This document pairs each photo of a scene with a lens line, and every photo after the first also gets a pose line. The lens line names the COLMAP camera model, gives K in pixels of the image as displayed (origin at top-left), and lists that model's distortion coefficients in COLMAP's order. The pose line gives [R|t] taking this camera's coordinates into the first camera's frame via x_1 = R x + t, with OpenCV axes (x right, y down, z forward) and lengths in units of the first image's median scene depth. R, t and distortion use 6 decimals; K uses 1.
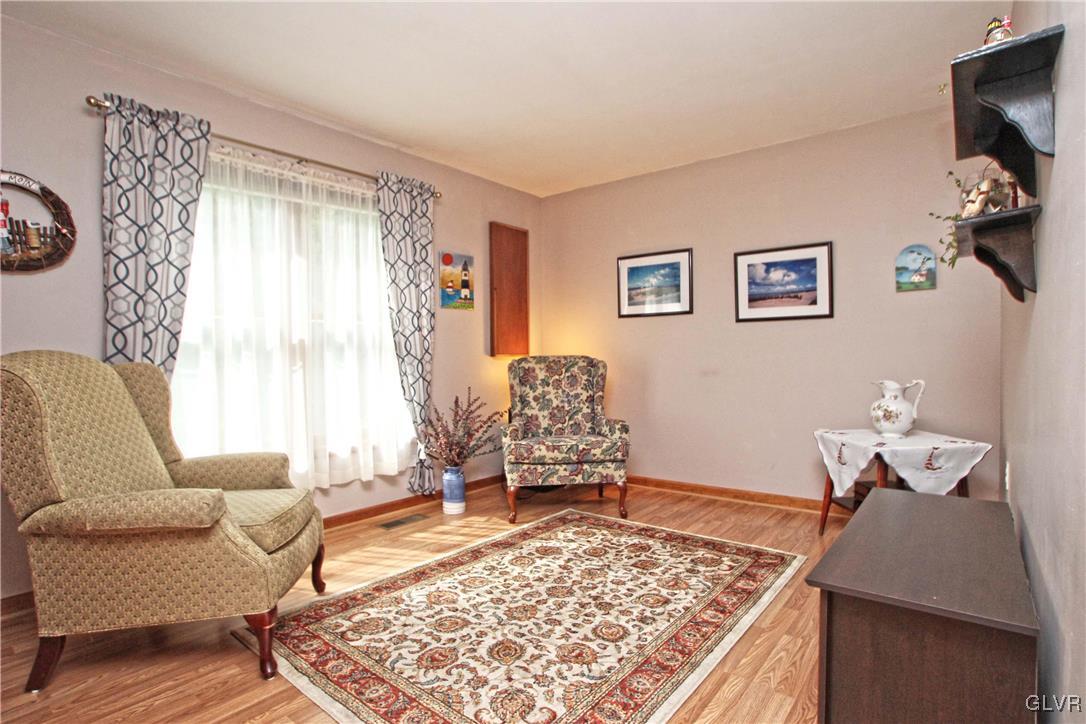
lens RADIAL K [[537.2, 0, 555.9], [0, 537.2, 356.0], [0, 0, 1]] dist [-0.073310, 0.029479]
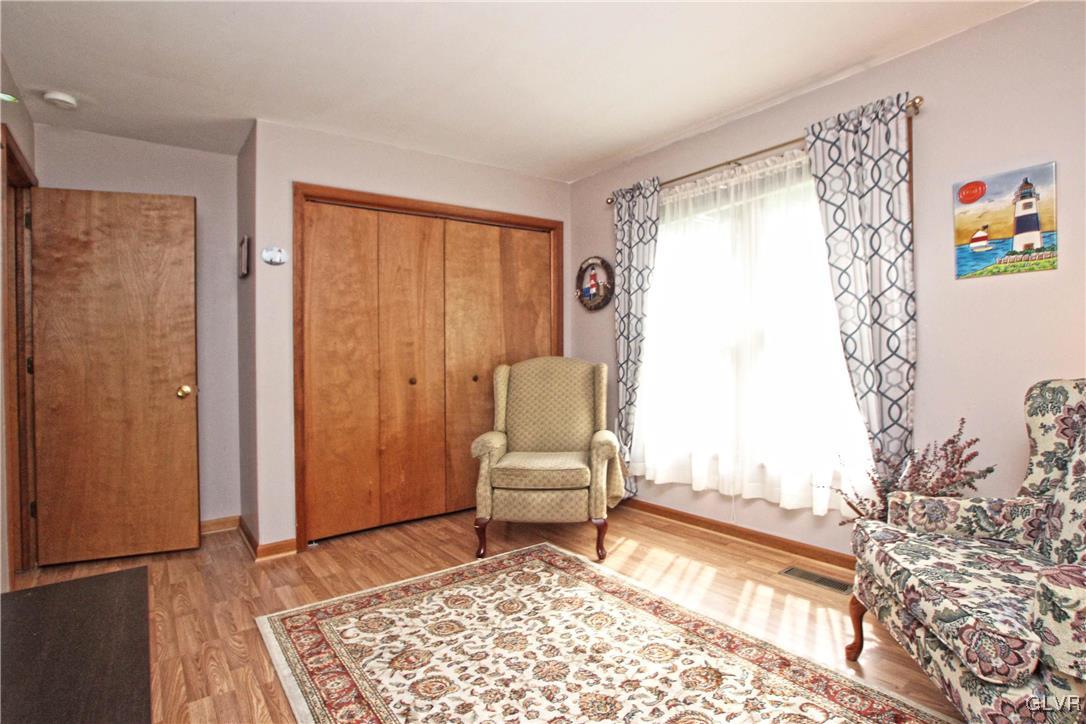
lens RADIAL K [[537.2, 0, 555.9], [0, 537.2, 356.0], [0, 0, 1]] dist [-0.073310, 0.029479]
pose [[-0.227126, 0.021996, -0.973617, 0.749334], [0.022284, 0.999601, 0.017385, -0.041986], [0.973610, -0.017747, -0.227526, 1.168303]]
